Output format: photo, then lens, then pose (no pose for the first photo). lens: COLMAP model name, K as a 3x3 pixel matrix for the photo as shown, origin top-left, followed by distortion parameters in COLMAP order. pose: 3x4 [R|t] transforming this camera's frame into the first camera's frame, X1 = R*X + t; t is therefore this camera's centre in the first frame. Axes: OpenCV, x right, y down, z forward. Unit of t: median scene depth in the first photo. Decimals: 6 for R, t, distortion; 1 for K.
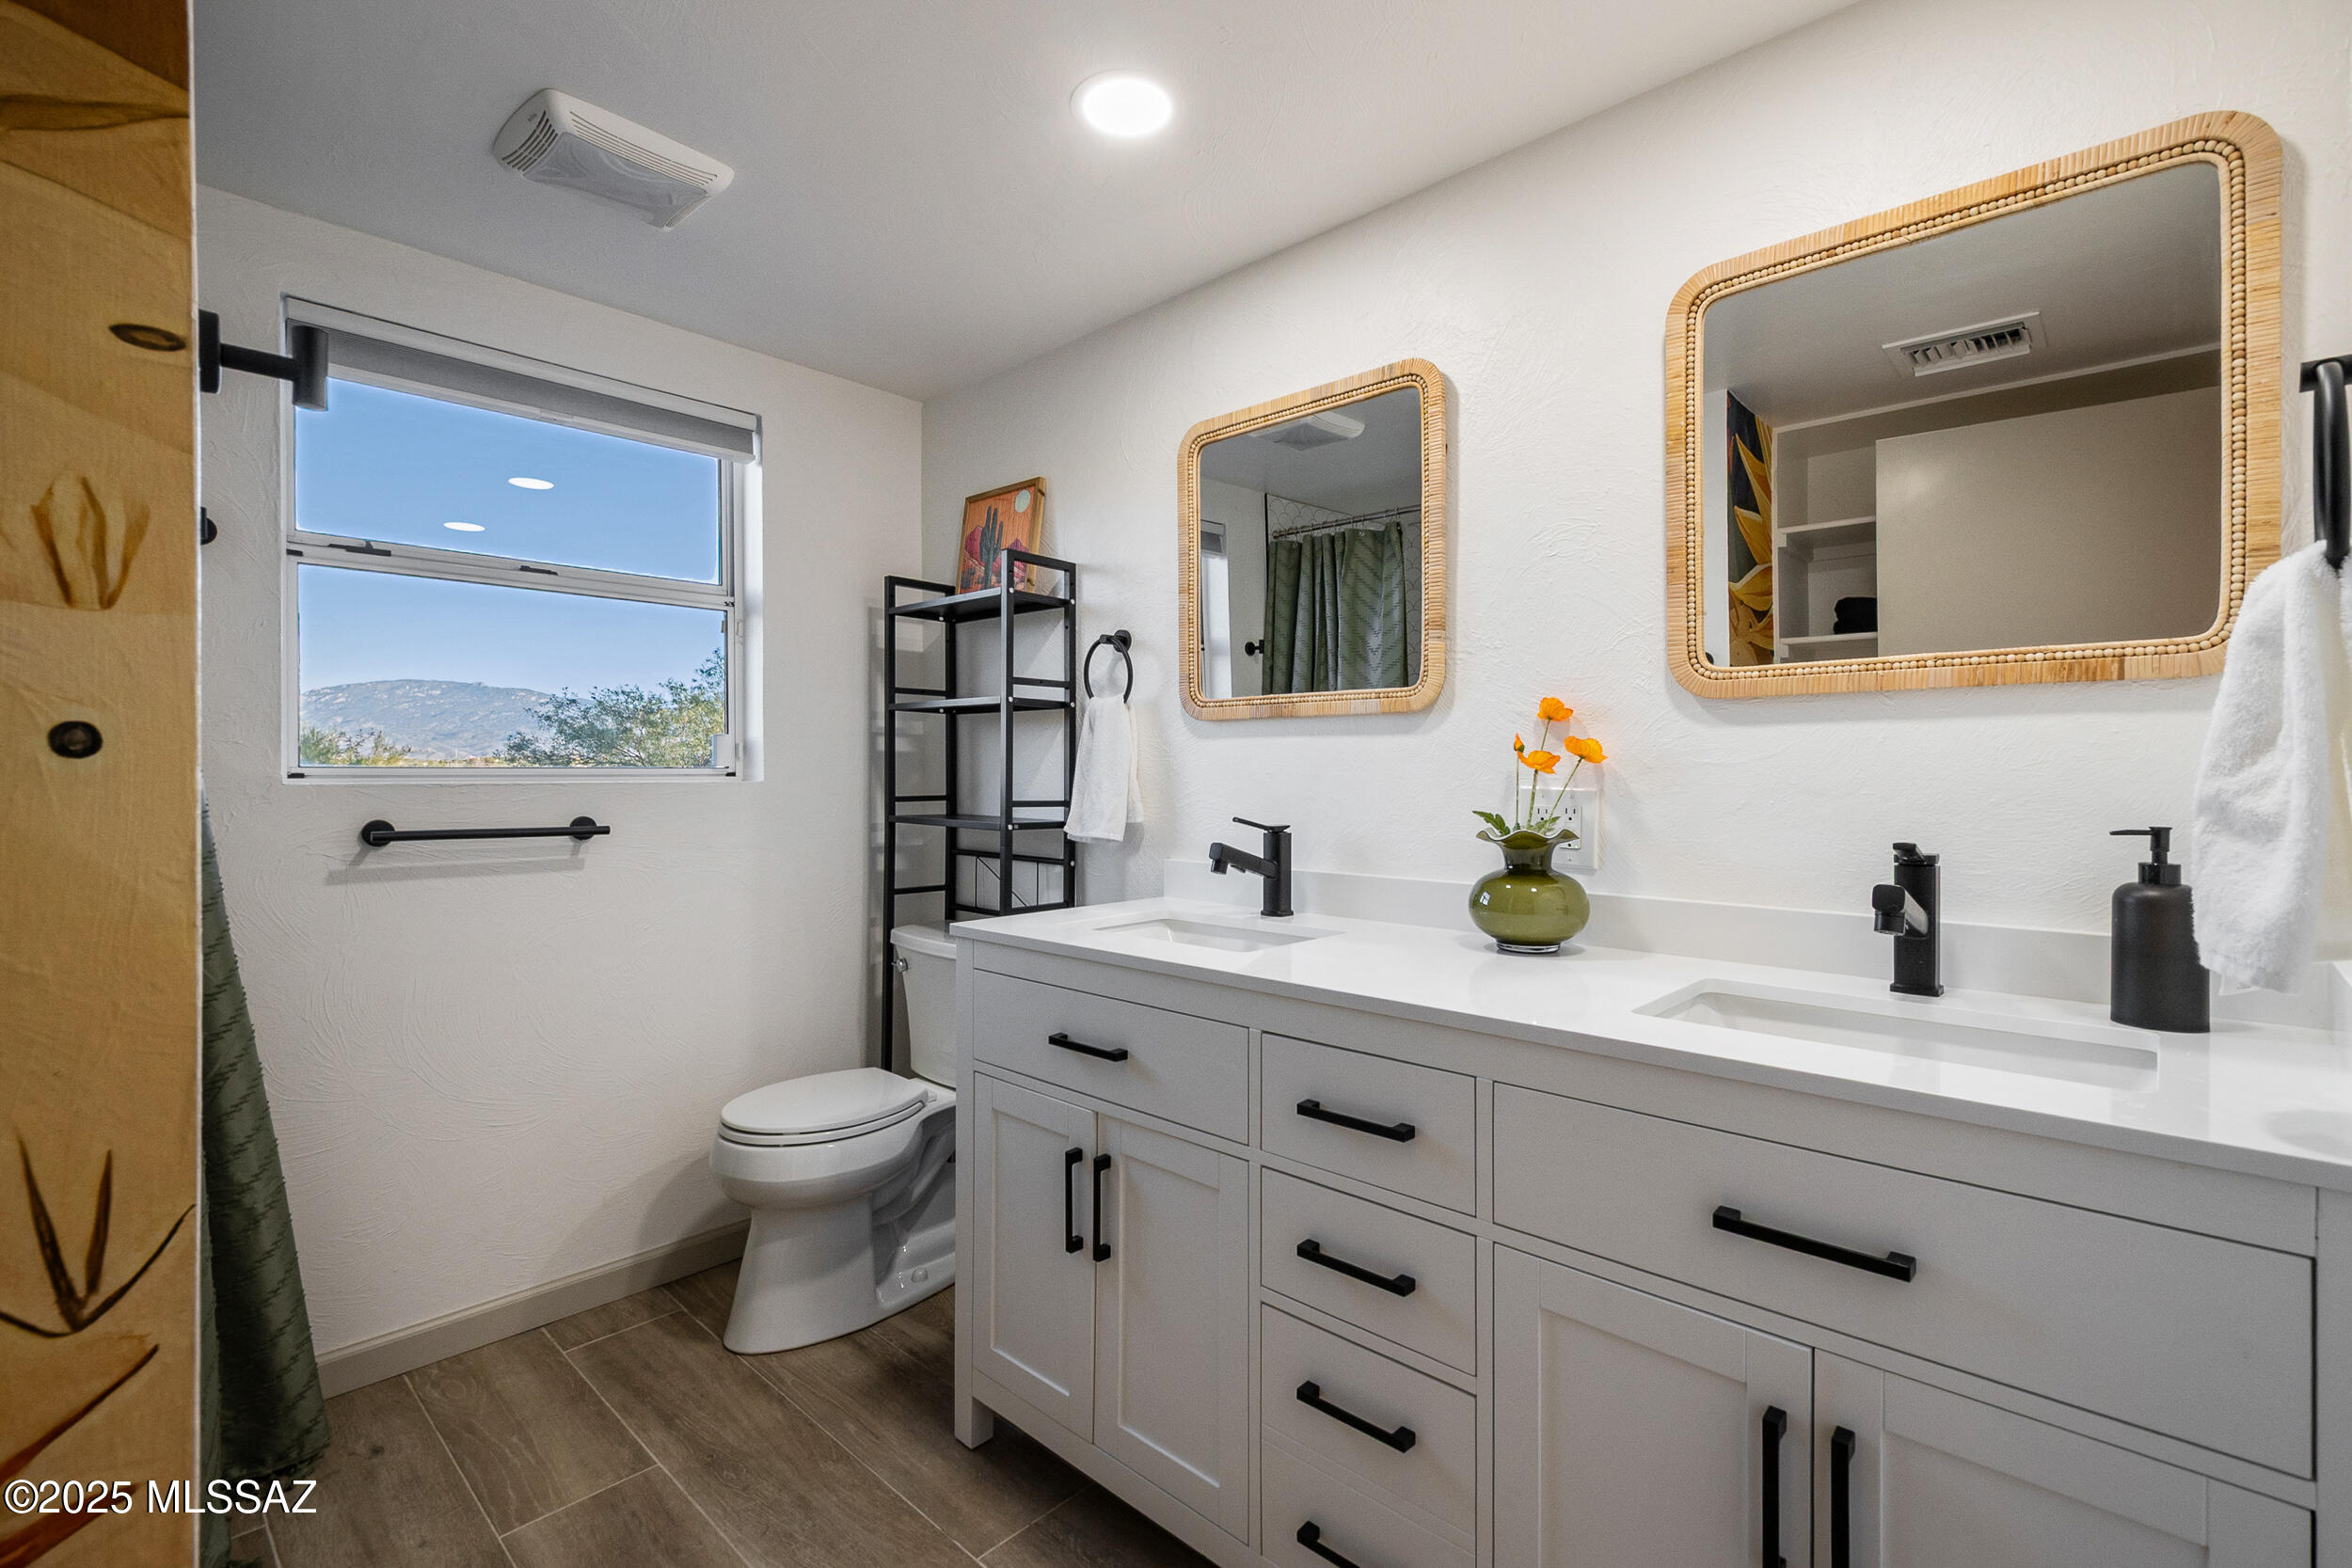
lens RADIAL K [[1048.7, 0, 1181.8], [0, 1048.7, 783.3], [0, 0, 1]] dist [0.016696, -0.003151]
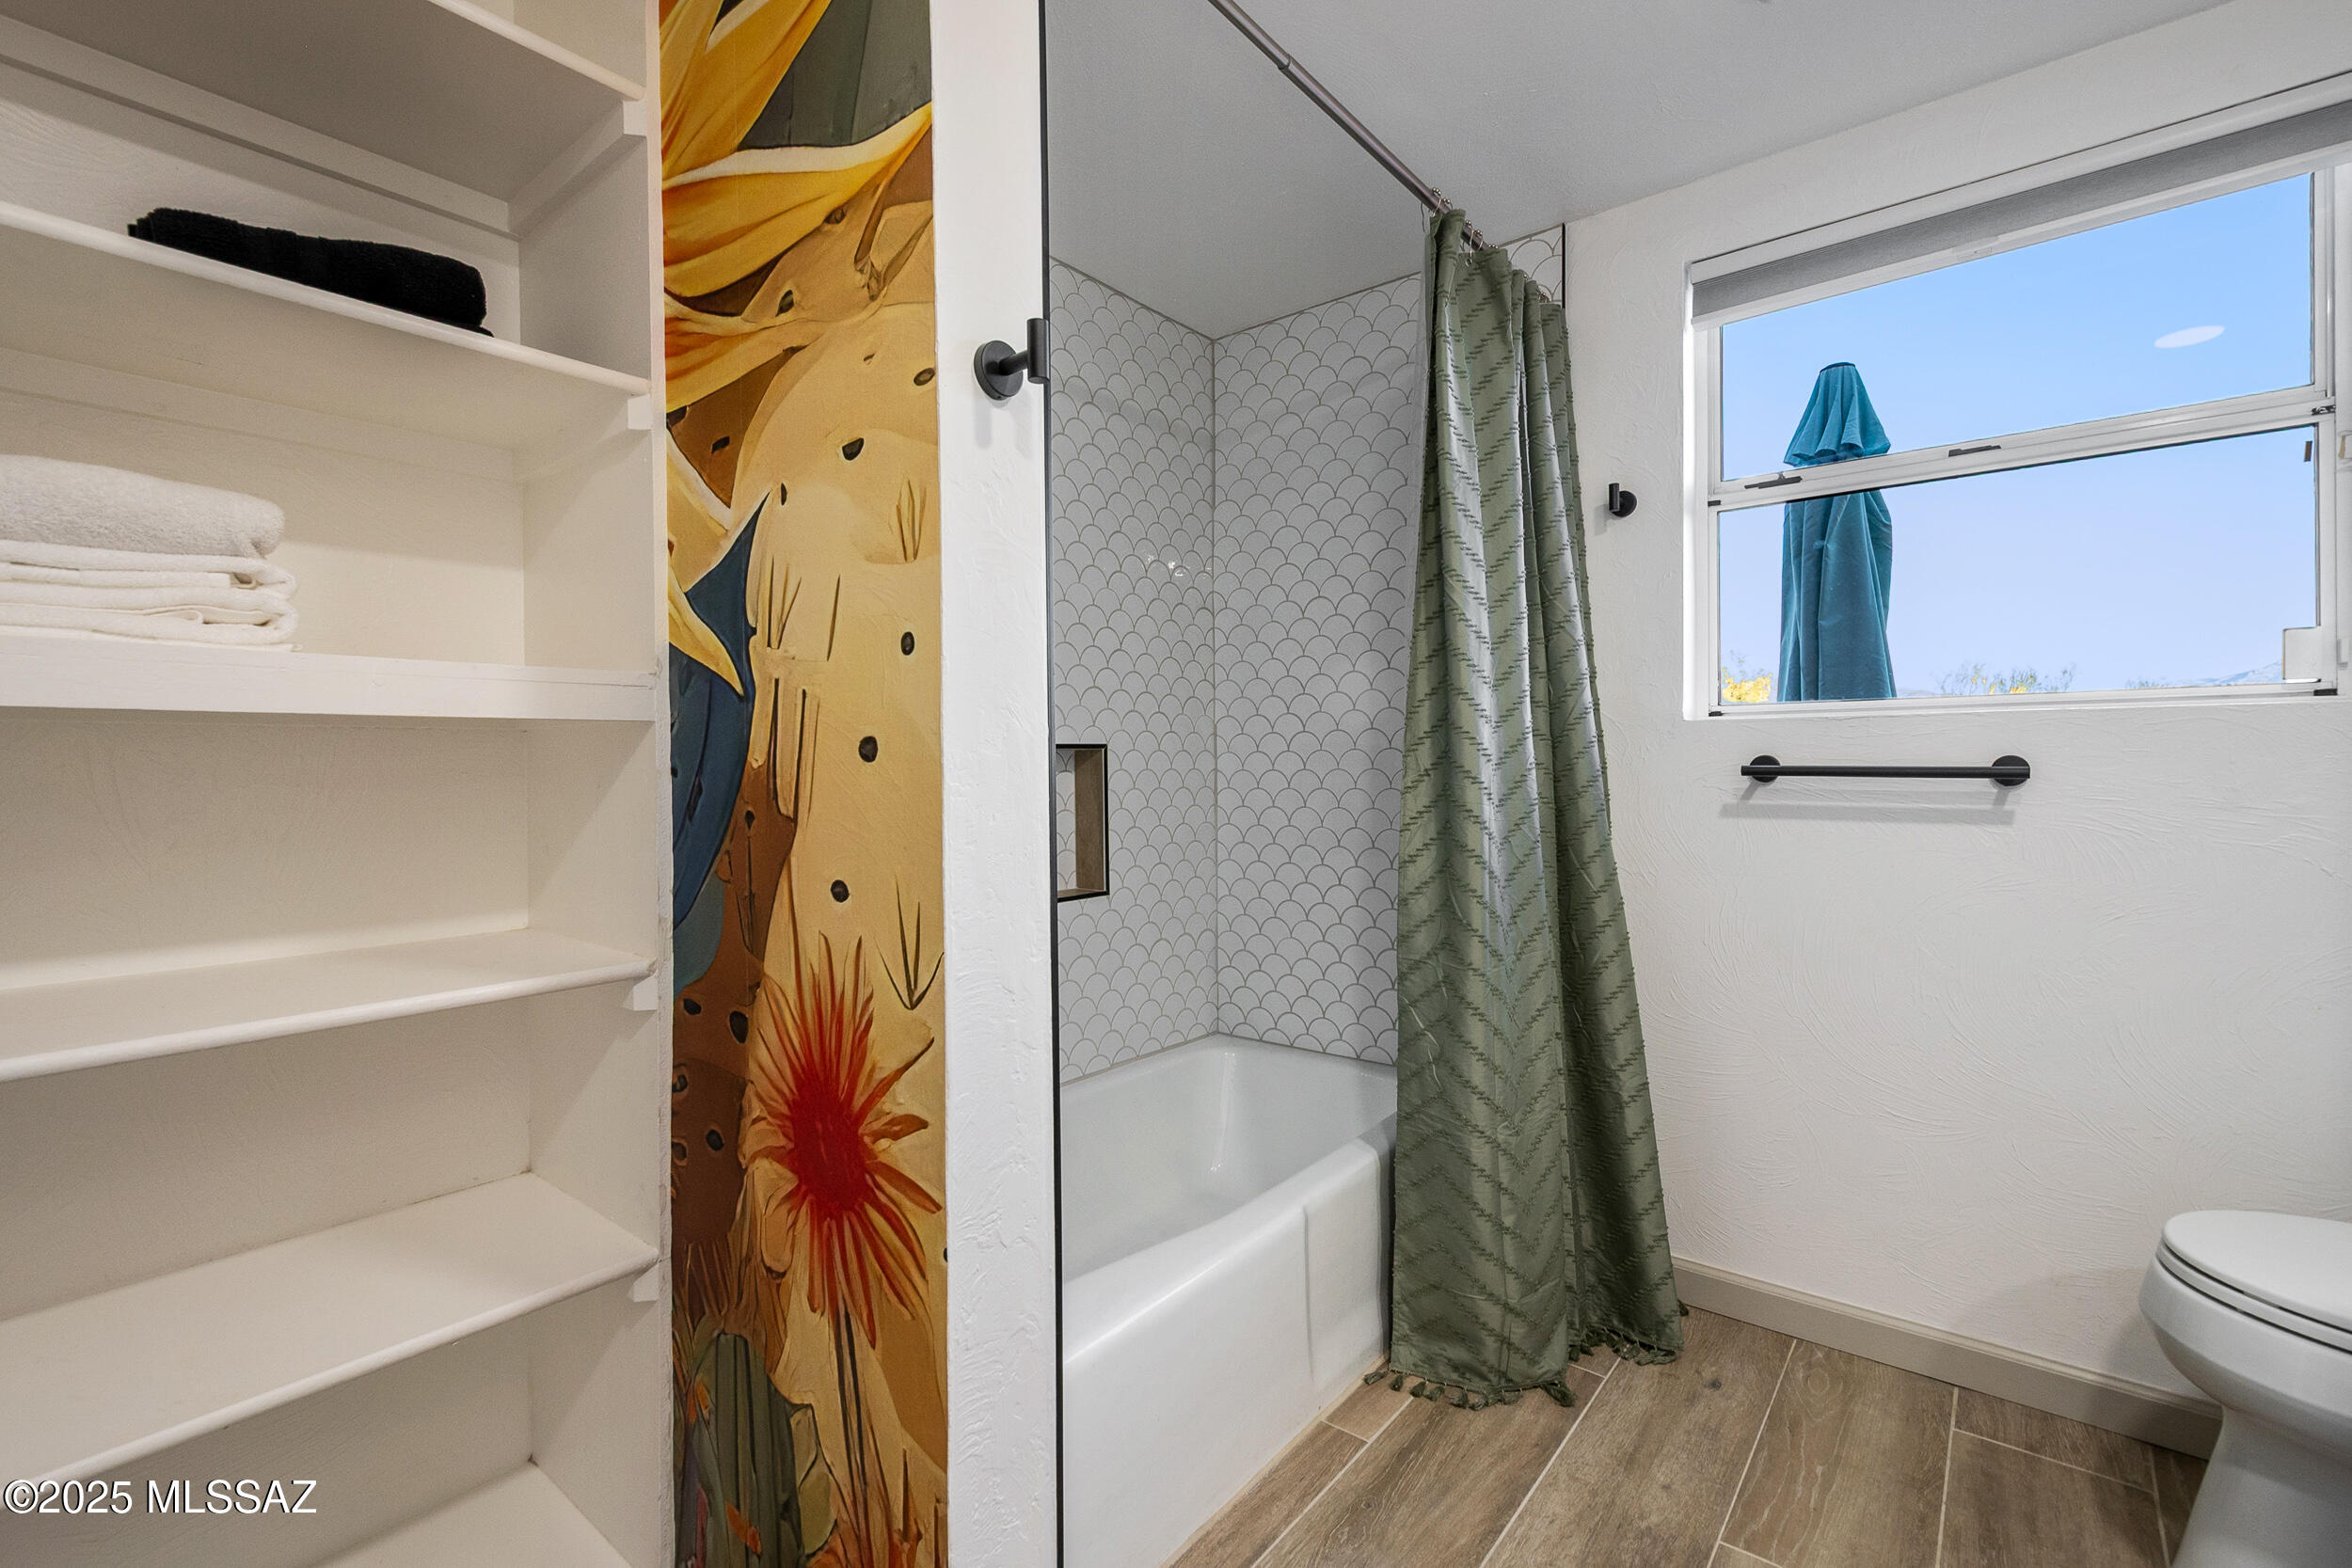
lens RADIAL K [[1048.7, 0, 1178.4], [0, 1048.7, 765.2], [0, 0, 1]] dist [0.016696, -0.003151]
pose [[0.072573, 0.001092, -0.997363, 0.175514], [0.000672, 0.999999, 0.001144, 0.042910], [0.997363, -0.000753, 0.072572, 0.387877]]
